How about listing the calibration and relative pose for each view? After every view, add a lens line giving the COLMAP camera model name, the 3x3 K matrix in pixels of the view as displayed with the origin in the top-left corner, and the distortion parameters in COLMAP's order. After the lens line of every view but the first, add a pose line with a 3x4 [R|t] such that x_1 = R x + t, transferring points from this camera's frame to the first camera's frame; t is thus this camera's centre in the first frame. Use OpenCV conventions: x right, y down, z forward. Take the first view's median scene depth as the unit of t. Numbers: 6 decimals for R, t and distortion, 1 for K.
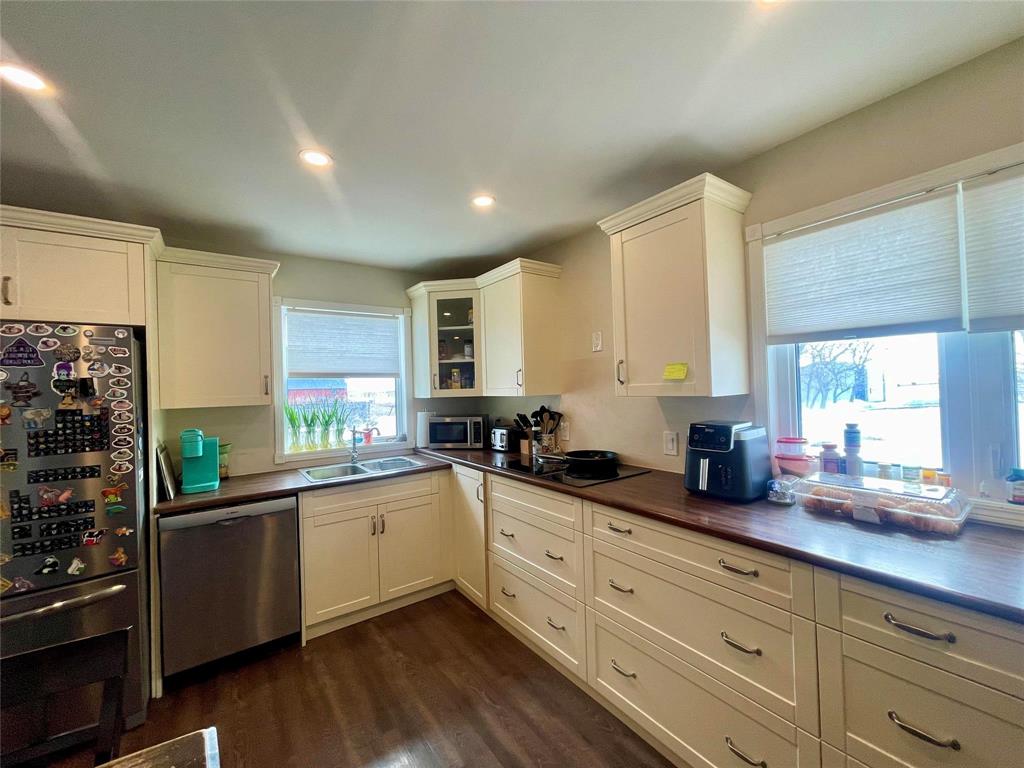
lens RADIAL K [[409.8, 0, 514.9], [0, 409.8, 384.1], [0, 0, 1]] dist [-0.000693, -0.000403]
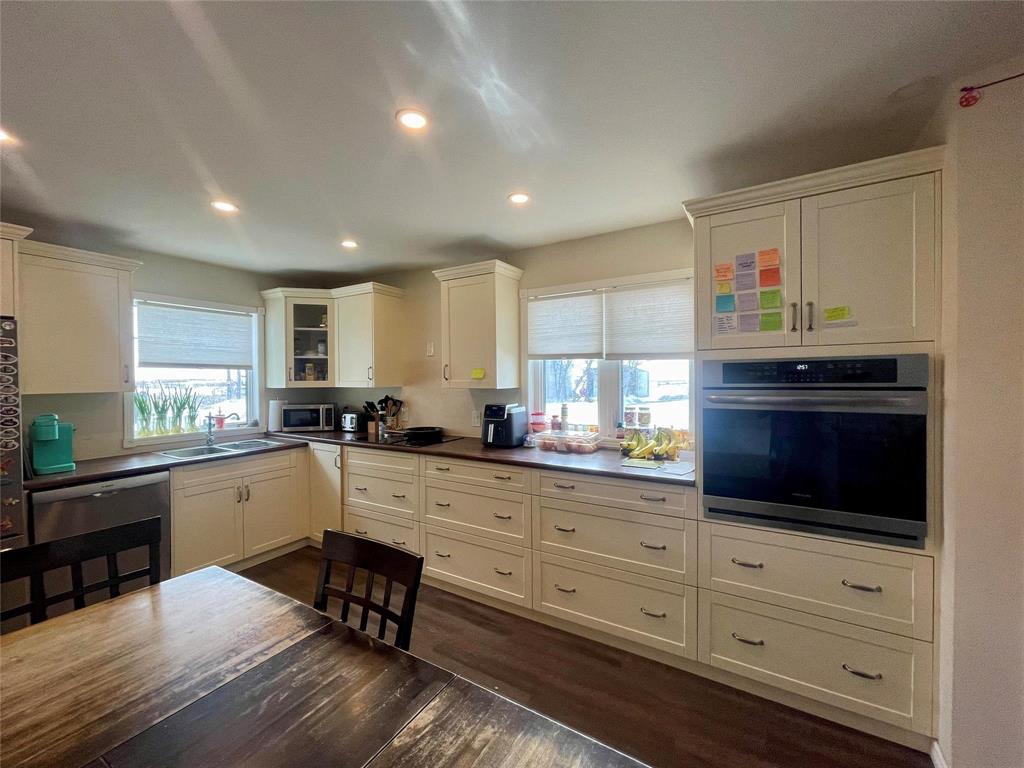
lens RADIAL K [[409.8, 0, 512.1], [0, 409.8, 382.8], [0, 0, 1]] dist [-0.000693, -0.000403]
pose [[0.918183, 0.018661, 0.395716, -0.109446], [-0.023444, 0.999699, 0.007253, -0.006306], [-0.395461, -0.015937, 0.918344, -0.463994]]
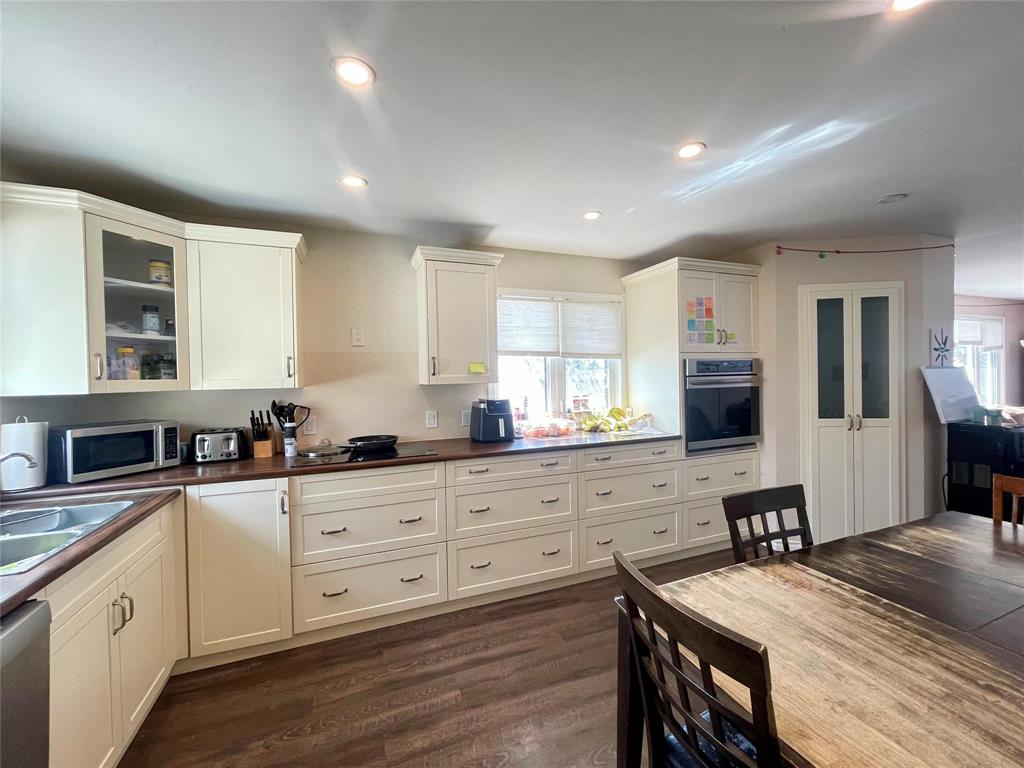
lens RADIAL K [[409.8, 0, 512.0], [0, 409.8, 382.4], [0, 0, 1]] dist [-0.000693, -0.000403]
pose [[0.250542, 0.012280, 0.968028, -0.886498], [0.003976, 0.999898, -0.013713, 0.039402], [-0.968098, 0.007285, 0.250467, 0.389685]]
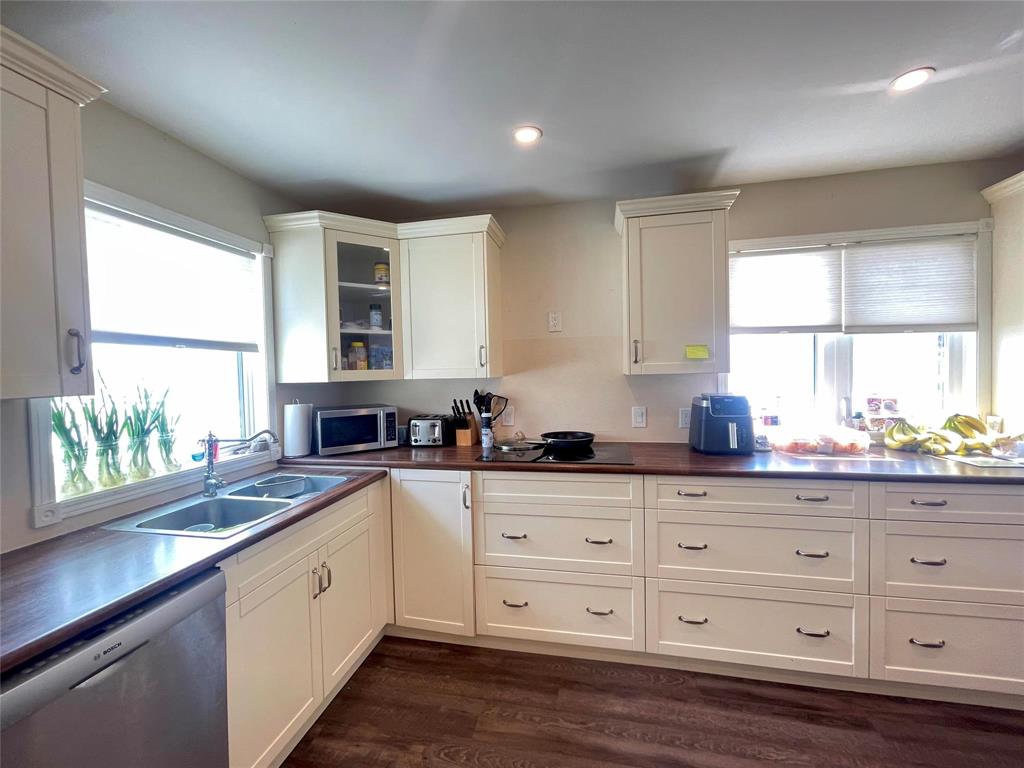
lens RADIAL K [[409.8, 0, 514.2], [0, 409.8, 383.5], [0, 0, 1]] dist [-0.000693, -0.000403]
pose [[0.739707, -0.010081, 0.672853, -0.630918], [-0.002804, 0.999833, 0.018062, 0.032028], [-0.672923, -0.015247, 0.739555, 0.395422]]
